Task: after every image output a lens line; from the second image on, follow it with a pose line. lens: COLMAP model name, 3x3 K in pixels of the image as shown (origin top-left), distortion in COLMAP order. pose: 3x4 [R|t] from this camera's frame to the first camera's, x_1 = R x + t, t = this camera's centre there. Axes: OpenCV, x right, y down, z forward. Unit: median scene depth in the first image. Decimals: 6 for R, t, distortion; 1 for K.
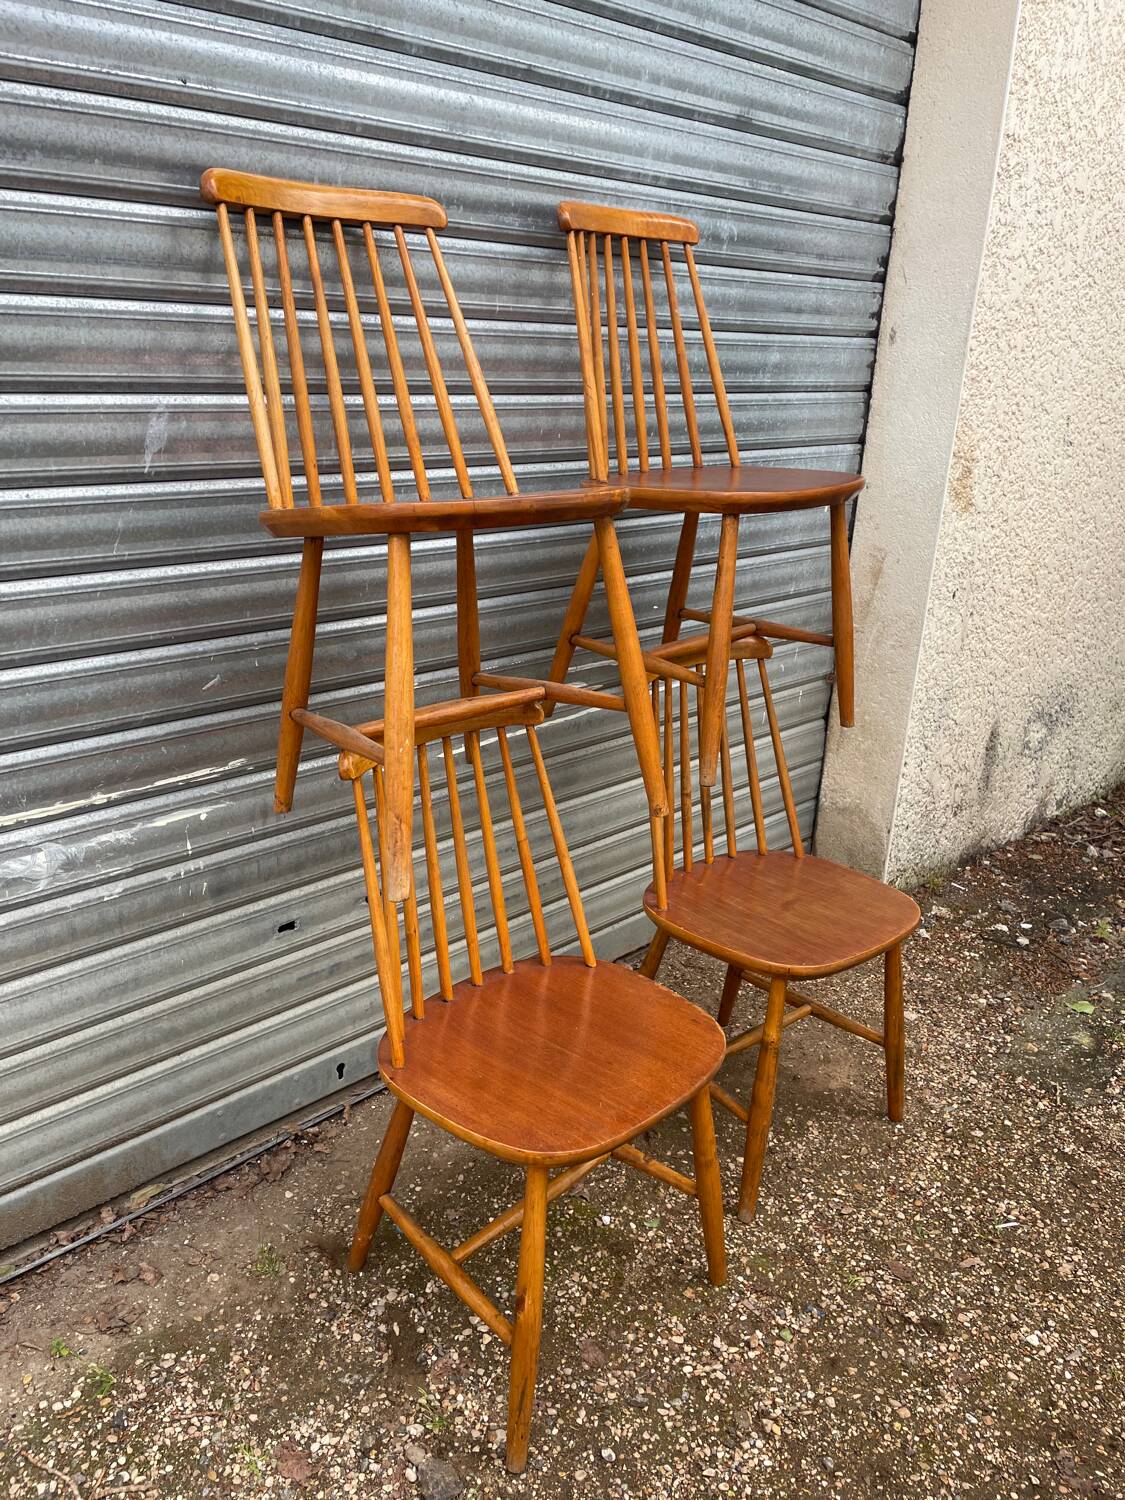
lens RADIAL K [[1135.5, 0, 556.8], [0, 1135.5, 744.6], [0, 0, 1]] dist [0.089021, -0.113763]
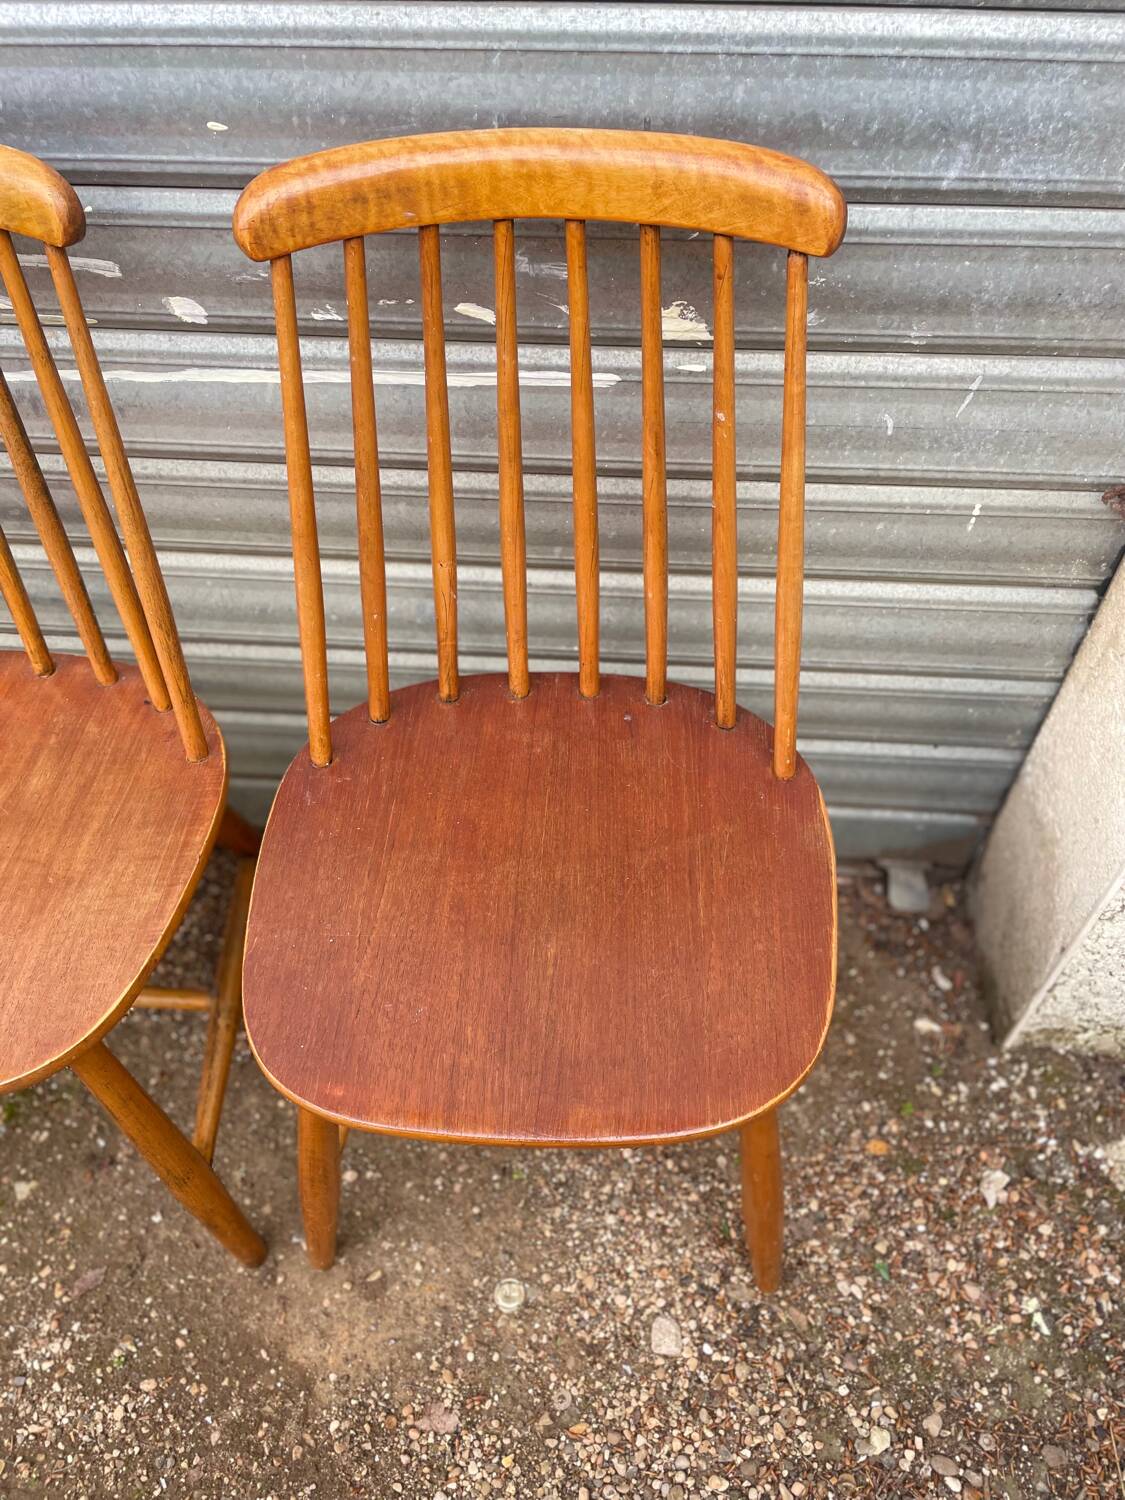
lens RADIAL K [[1135.5, 0, 566.1], [0, 1135.5, 747.0], [0, 0, 1]] dist [0.089021, -0.113763]
pose [[0.679838, 0.542030, -0.493987, 0.553629], [-0.211262, 0.789786, 0.575852, -0.260859], [0.702274, -0.287126, 0.651437, 1.117478]]
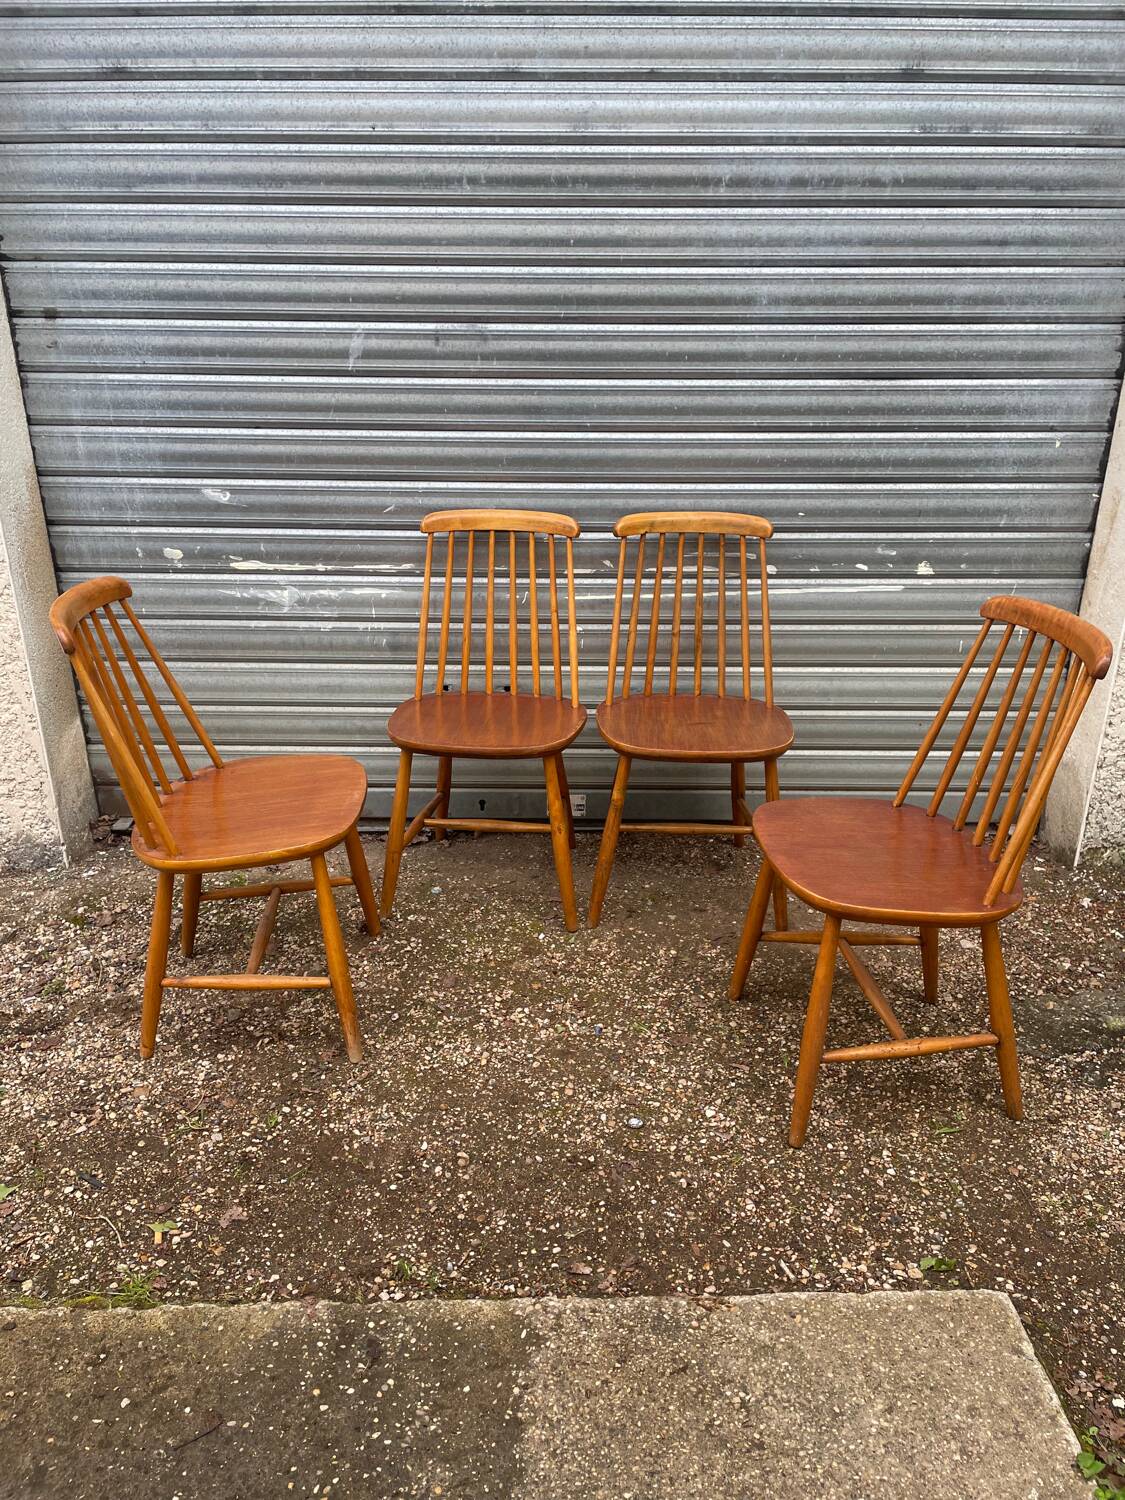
lens RADIAL K [[1135.5, 0, 561.2], [0, 1135.5, 753.1], [0, 0, 1]] dist [0.089021, -0.113763]
pose [[0.725625, 0.233694, -0.647191, 0.984397], [-0.209681, 0.970924, 0.115498, 0.042639], [0.655364, 0.051895, 0.753528, -0.023225]]
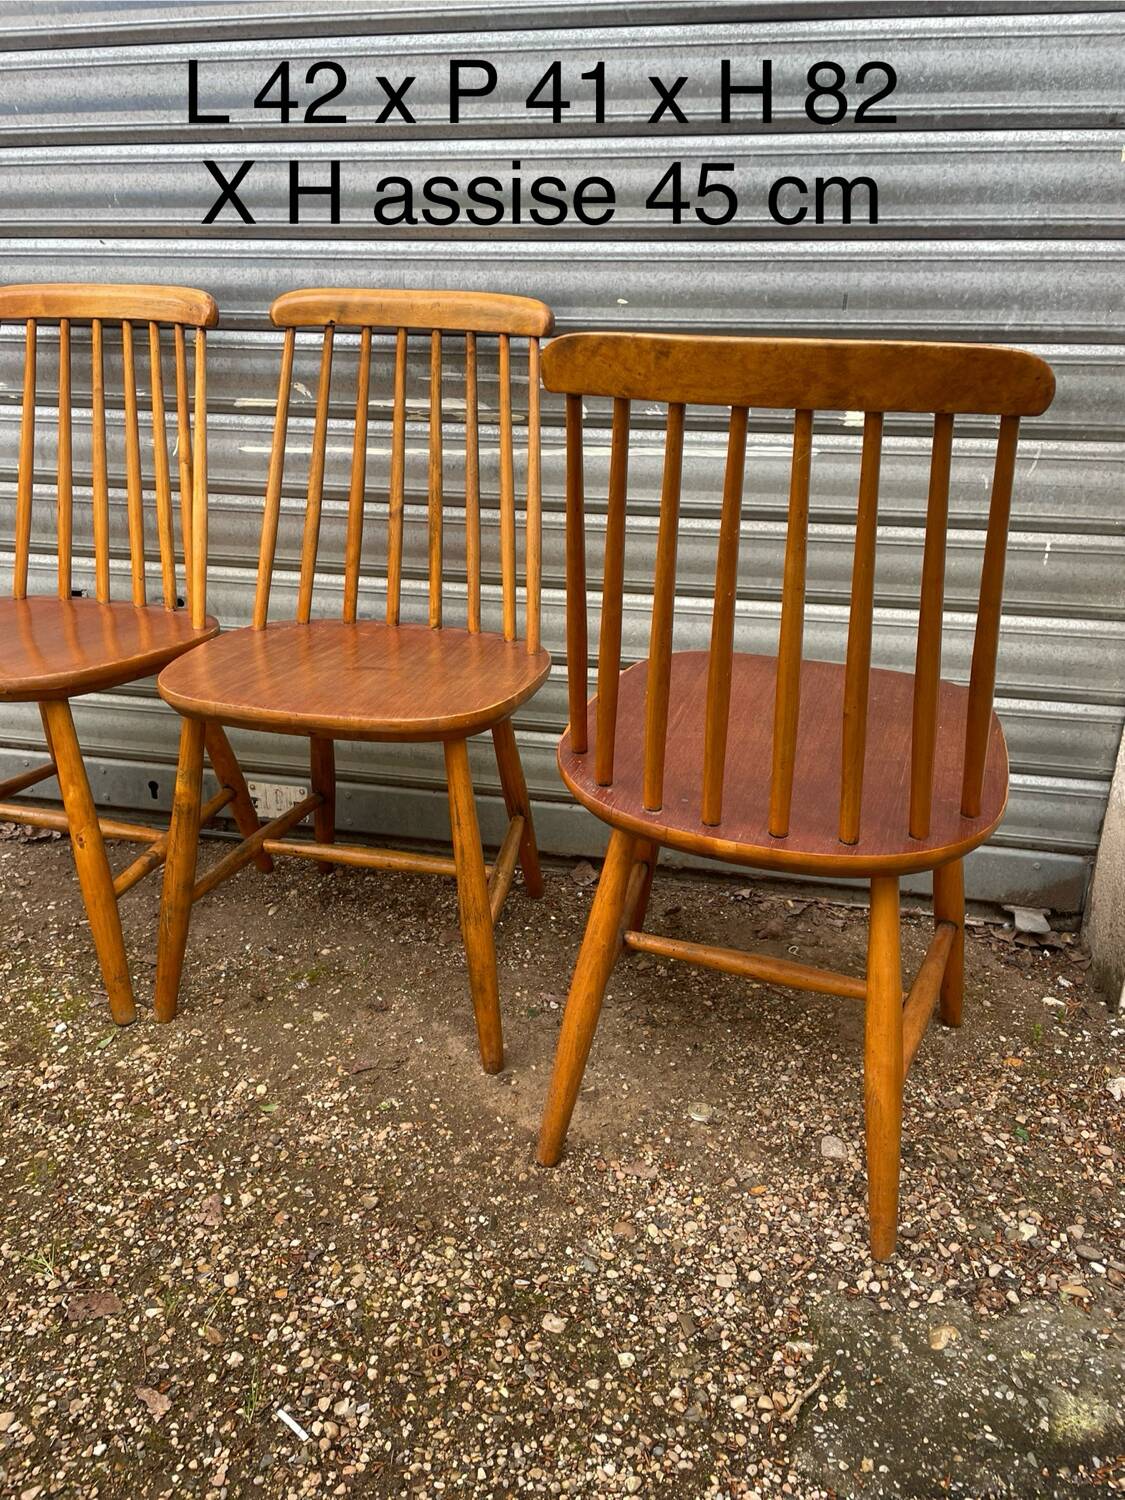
lens RADIAL K [[1135.5, 0, 557.6], [0, 1135.5, 749.6], [0, 0, 1]] dist [0.089021, -0.113763]
pose [[0.567441, 0.283804, -0.772960, 0.856286], [-0.263045, 0.952015, 0.156442, 0.032342], [0.780268, 0.114552, 0.614865, 0.846085]]
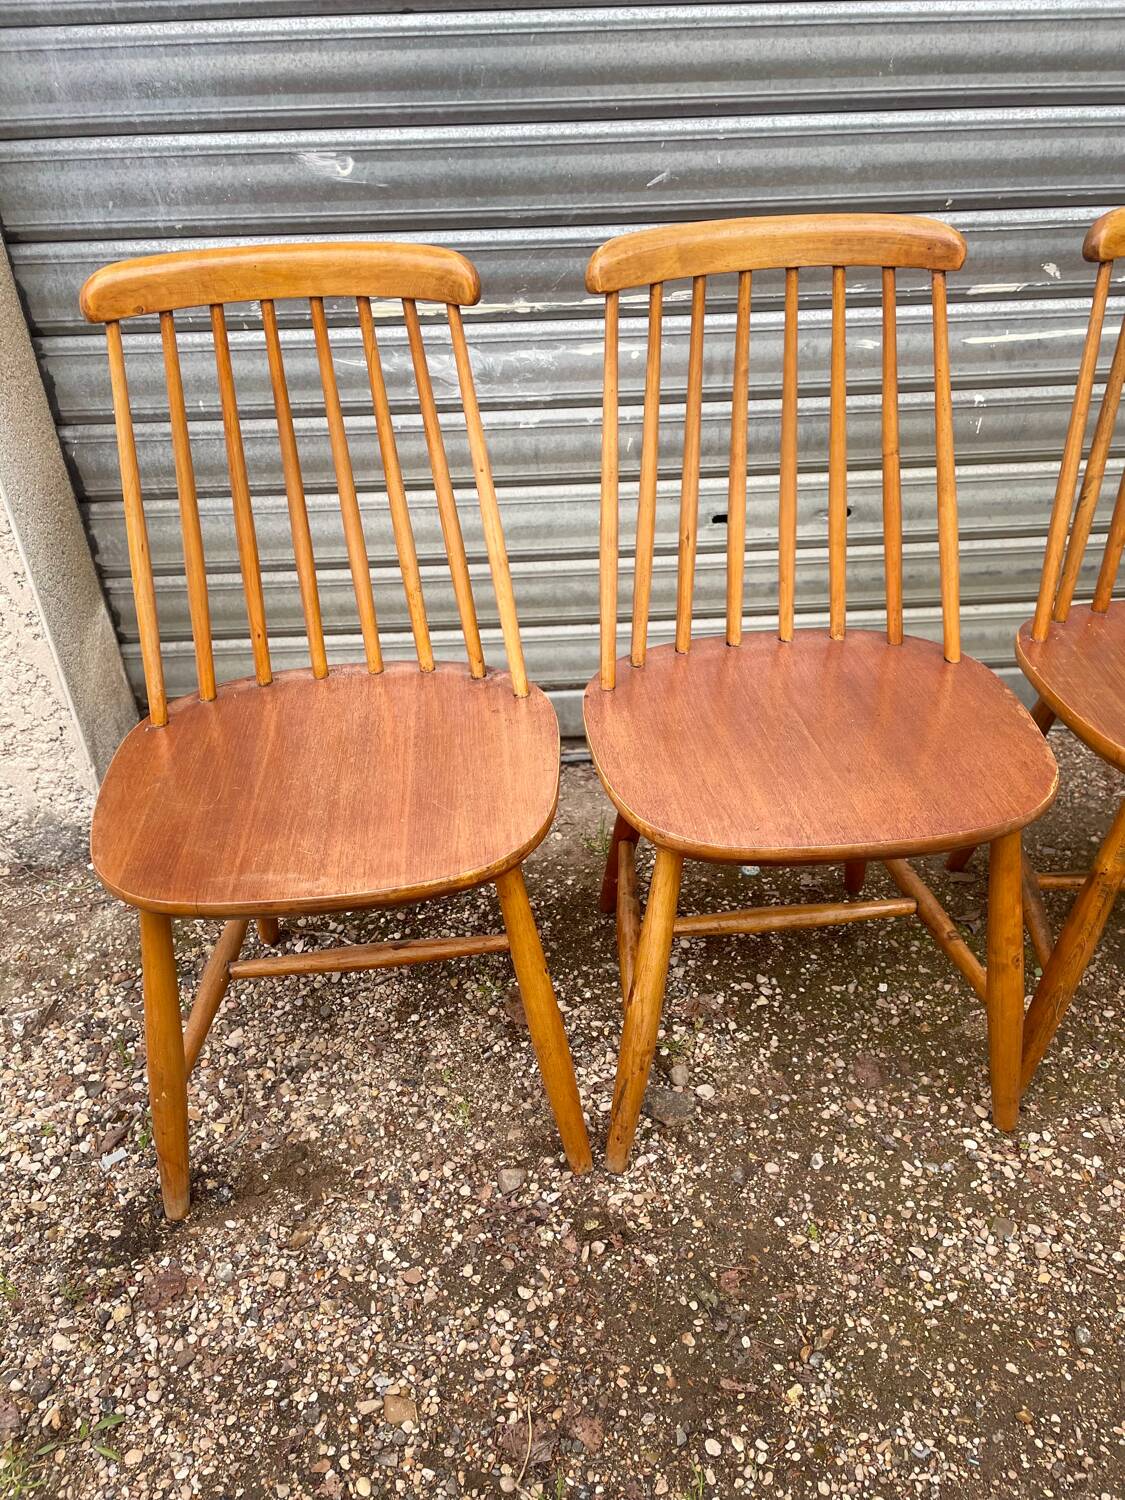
lens RADIAL K [[1135.5, 0, 561.8], [0, 1135.5, 755.4], [0, 0, 1]] dist [0.089021, -0.113763]
pose [[0.766740, 0.308180, -0.563147, 0.247180], [-0.164895, 0.942348, 0.291187, 0.109644], [0.620419, -0.130405, 0.773353, 0.253629]]
